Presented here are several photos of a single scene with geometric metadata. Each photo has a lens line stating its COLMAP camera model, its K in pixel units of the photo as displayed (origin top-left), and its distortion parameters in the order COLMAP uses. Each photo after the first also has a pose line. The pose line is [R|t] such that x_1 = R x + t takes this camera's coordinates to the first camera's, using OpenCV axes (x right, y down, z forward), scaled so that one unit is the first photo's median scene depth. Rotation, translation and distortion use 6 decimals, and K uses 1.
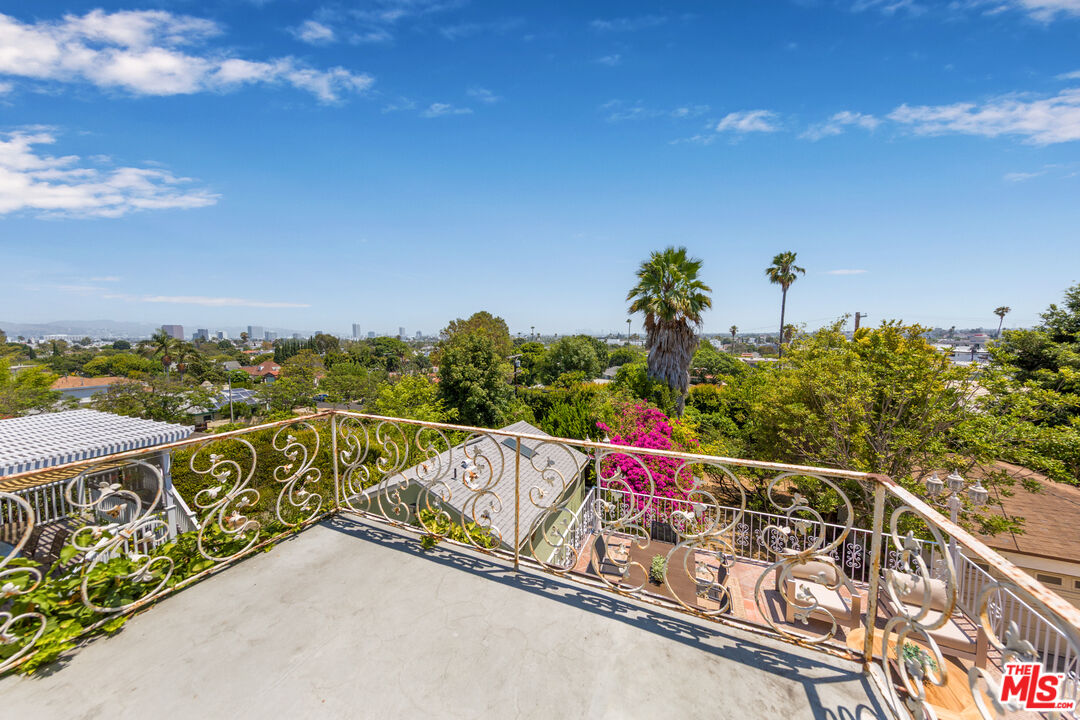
lens RADIAL K [[334.6, 0, 540.0], [0, 334.6, 360.0], [0, 0, 1]] dist [0.006041, -0.000008]
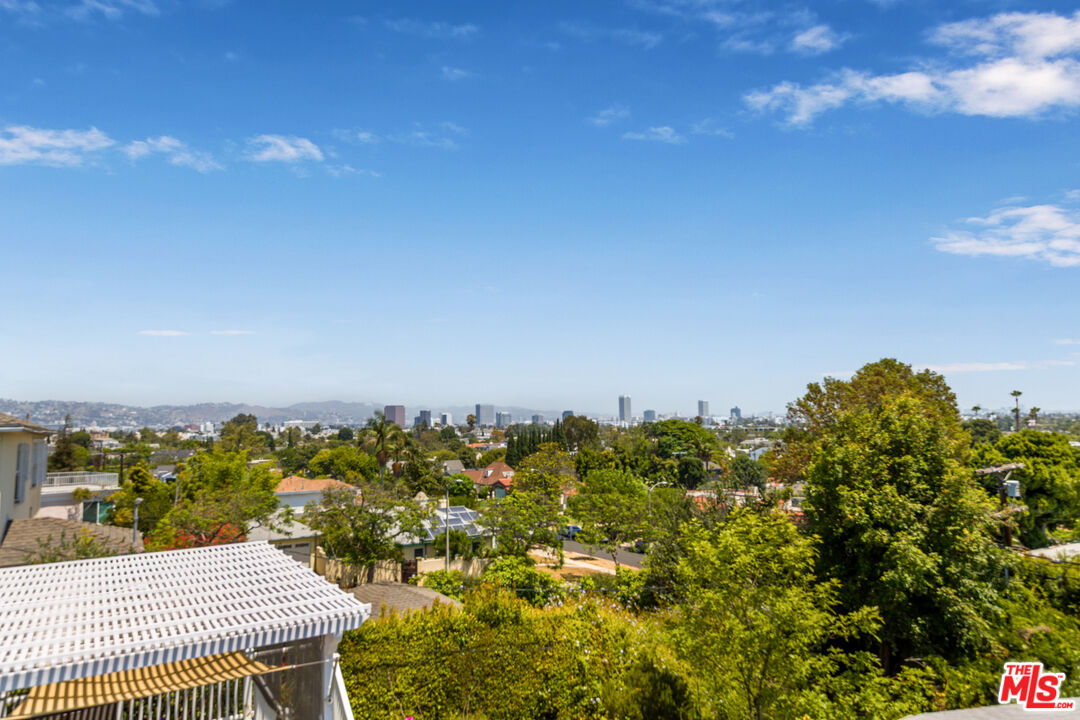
lens RADIAL K [[557.5, 0, 559.1], [0, 557.5, 368.1], [0, 0, 1]] dist [0.001220, 0.000443]
pose [[0.836019, -0.058121, -0.545614, -0.161851], [-0.028615, 0.988403, -0.149134, -0.016537], [0.547954, 0.140292, 0.824660, 0.210807]]
